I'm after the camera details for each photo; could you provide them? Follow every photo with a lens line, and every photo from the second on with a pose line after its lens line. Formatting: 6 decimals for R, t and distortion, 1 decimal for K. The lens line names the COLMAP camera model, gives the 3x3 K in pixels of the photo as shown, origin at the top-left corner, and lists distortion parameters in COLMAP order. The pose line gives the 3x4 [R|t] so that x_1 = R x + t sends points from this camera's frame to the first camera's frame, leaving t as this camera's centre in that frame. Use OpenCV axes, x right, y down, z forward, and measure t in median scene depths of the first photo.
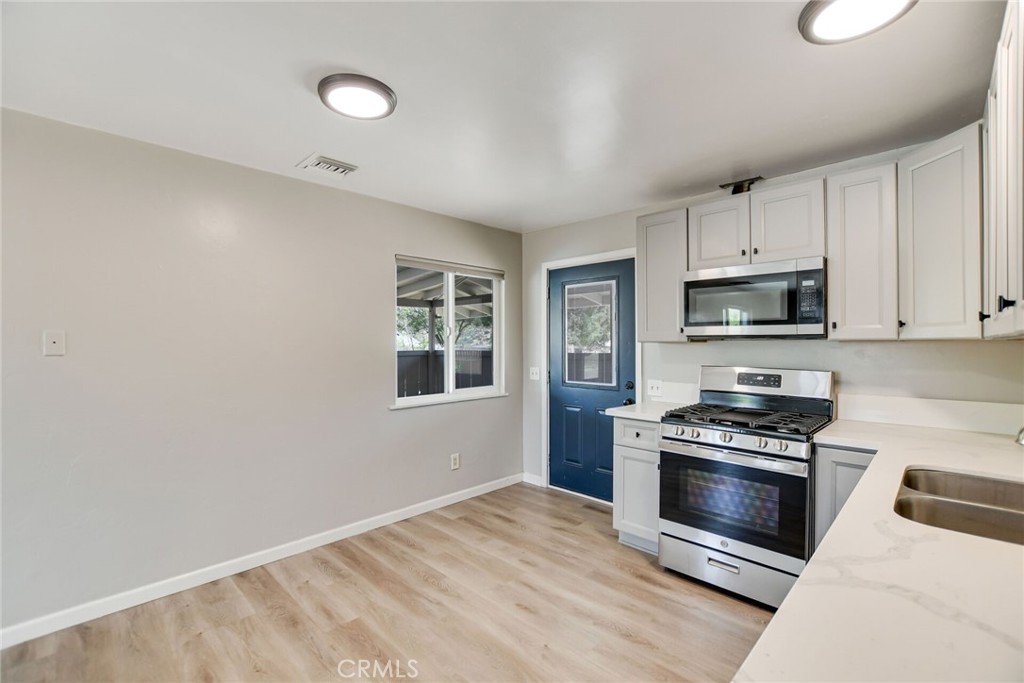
lens RADIAL K [[451.1, 0, 508.6], [0, 451.1, 341.7], [0, 0, 1]] dist [-0.025506, 0.003362]
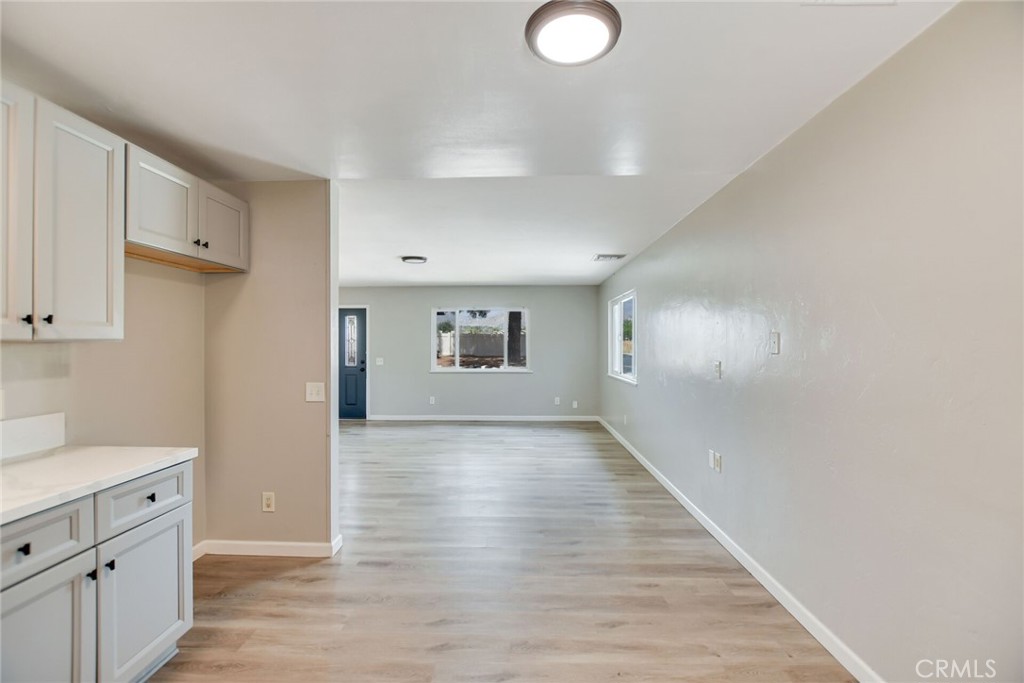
lens RADIAL K [[451.1, 0, 502.5], [0, 451.1, 343.5], [0, 0, 1]] dist [-0.025506, 0.003362]
pose [[-0.741487, 0.003863, -0.670956, 0.191419], [0.006897, 0.999974, -0.001865, 0.000587], [0.670932, -0.006011, -0.741495, 1.007715]]
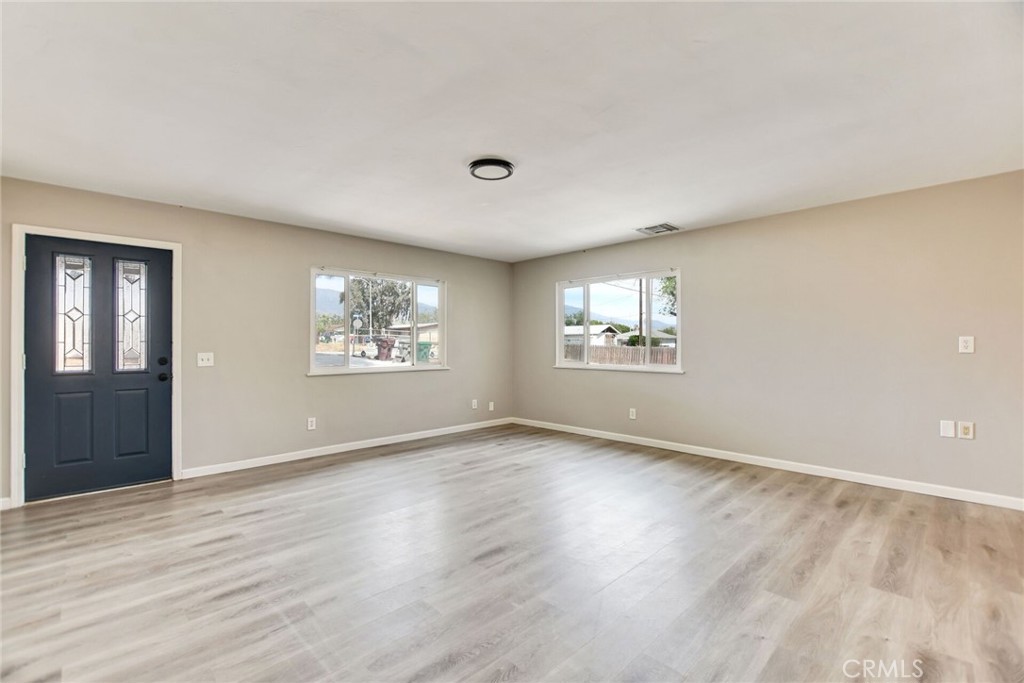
lens RADIAL K [[451.1, 0, 508.7], [0, 451.1, 339.1], [0, 0, 1]] dist [-0.025506, 0.003362]
pose [[-0.022242, -0.005864, -0.999735, 0.264808], [0.004938, 0.999970, -0.005975, 0.052933], [0.999740, -0.005069, -0.022212, -0.646871]]
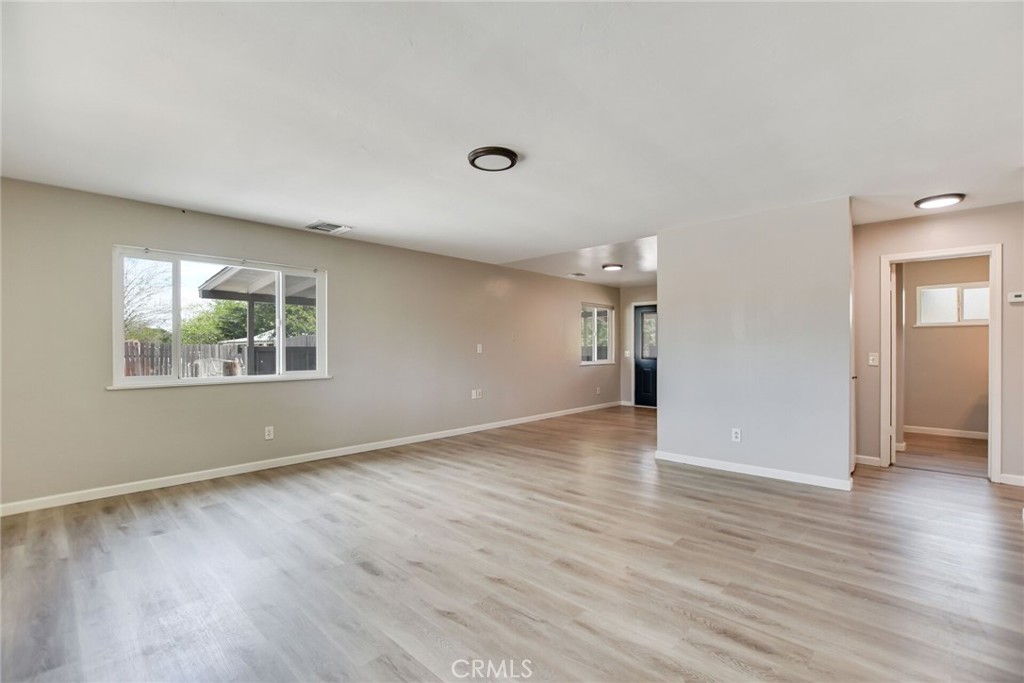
lens RADIAL K [[451.1, 0, 510.3], [0, 451.1, 347.3], [0, 0, 1]] dist [-0.025506, 0.003362]
pose [[0.999816, 0.001714, 0.019112, -0.830781], [-0.001754, 0.999996, 0.002106, 0.053933], [-0.019108, -0.002139, 0.999815, -1.752674]]
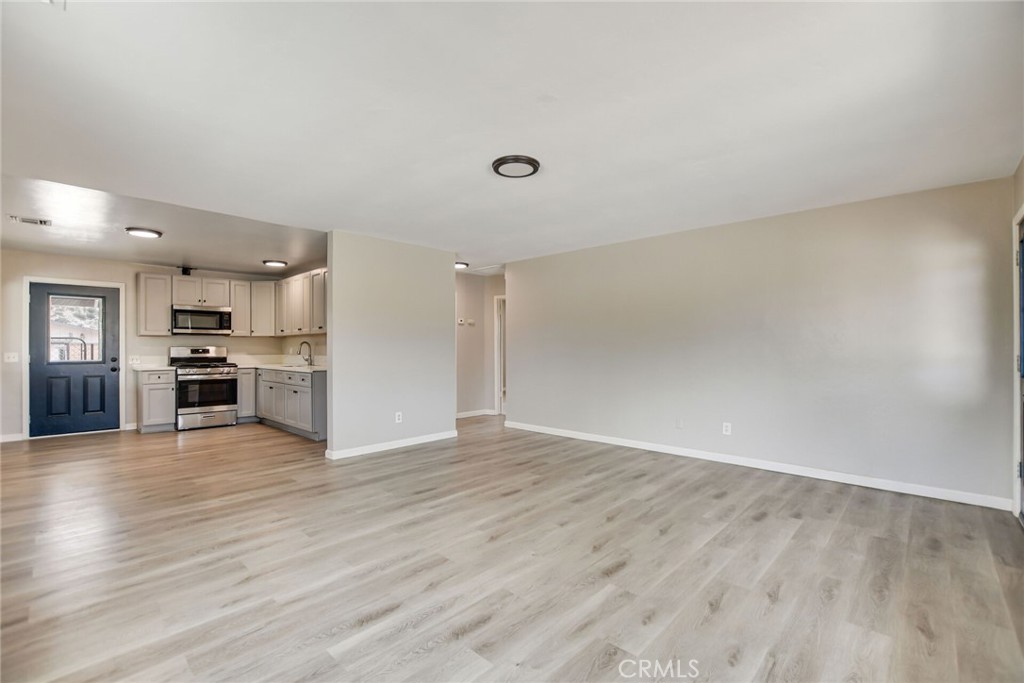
lens RADIAL K [[451.1, 0, 511.2], [0, 451.1, 349.3], [0, 0, 1]] dist [-0.025506, 0.003362]
pose [[-0.019765, -0.002219, 0.999802, -1.923822], [-0.001969, 0.999996, 0.002181, 0.063630], [-0.999803, -0.001925, -0.019769, -0.679870]]
